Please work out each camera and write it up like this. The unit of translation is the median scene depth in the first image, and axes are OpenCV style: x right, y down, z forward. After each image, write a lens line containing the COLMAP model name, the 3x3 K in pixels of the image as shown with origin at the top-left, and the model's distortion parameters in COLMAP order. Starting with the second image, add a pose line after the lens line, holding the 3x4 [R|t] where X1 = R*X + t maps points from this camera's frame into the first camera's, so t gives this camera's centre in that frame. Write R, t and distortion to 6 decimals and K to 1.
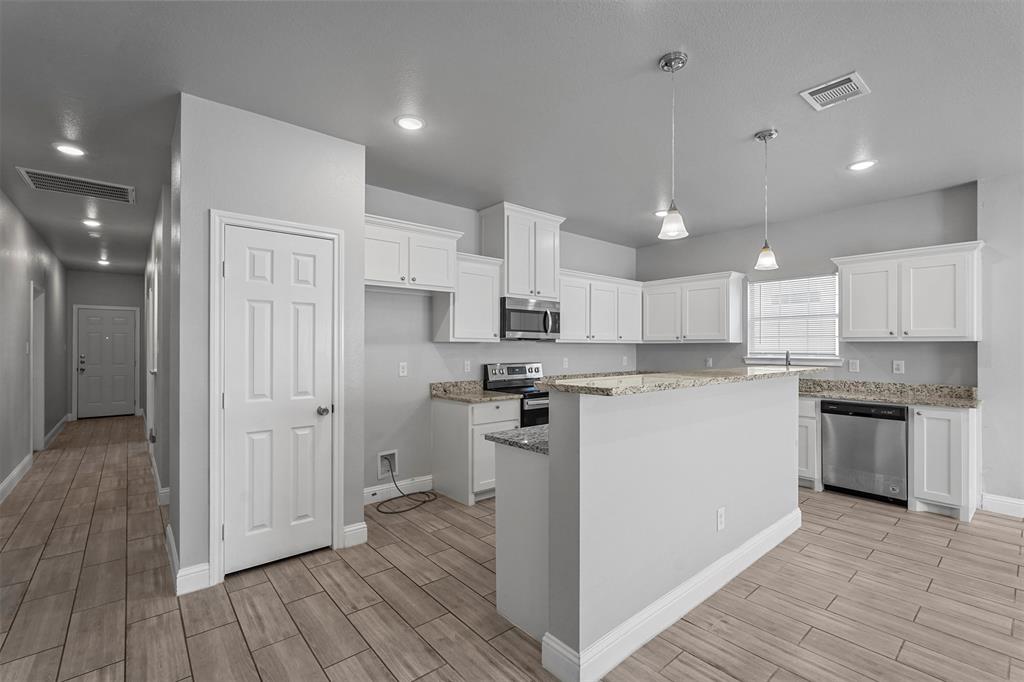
lens RADIAL K [[453.8, 0, 514.1], [0, 453.8, 347.7], [0, 0, 1]] dist [-0.002028, 0.000379]
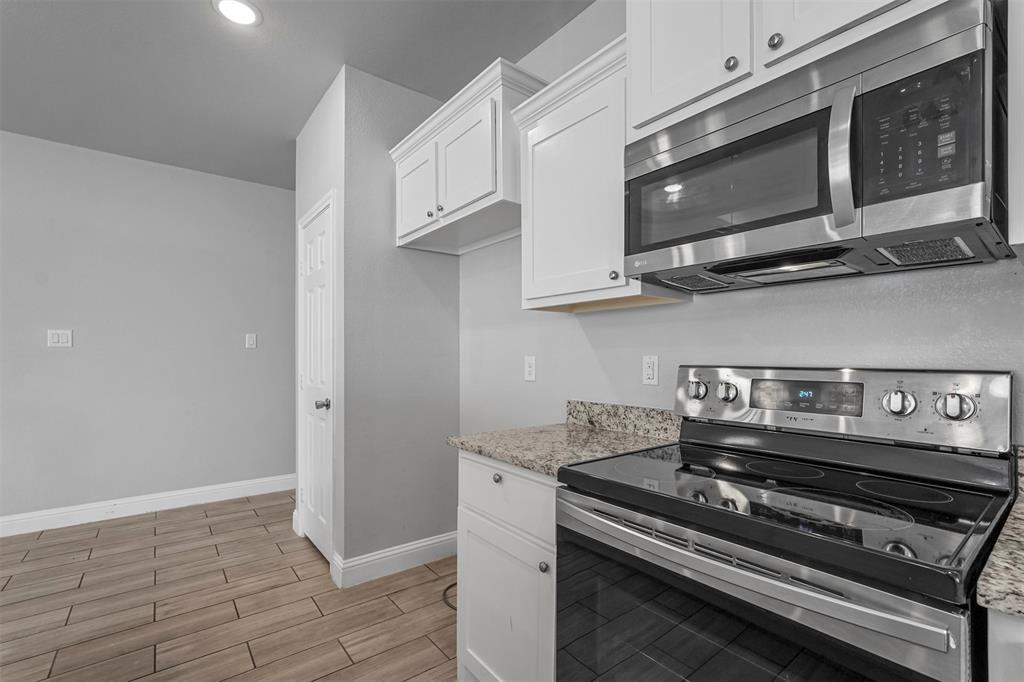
lens RADIAL K [[453.3, 0, 506.2], [0, 453.3, 351.9], [0, 0, 1]] dist [-0.001318, 0.000443]
pose [[-0.057688, -0.012661, -0.998254, 0.298384], [0.001026, 0.999918, -0.012741, 0.032516], [0.998334, -0.001759, -0.057670, 0.950353]]
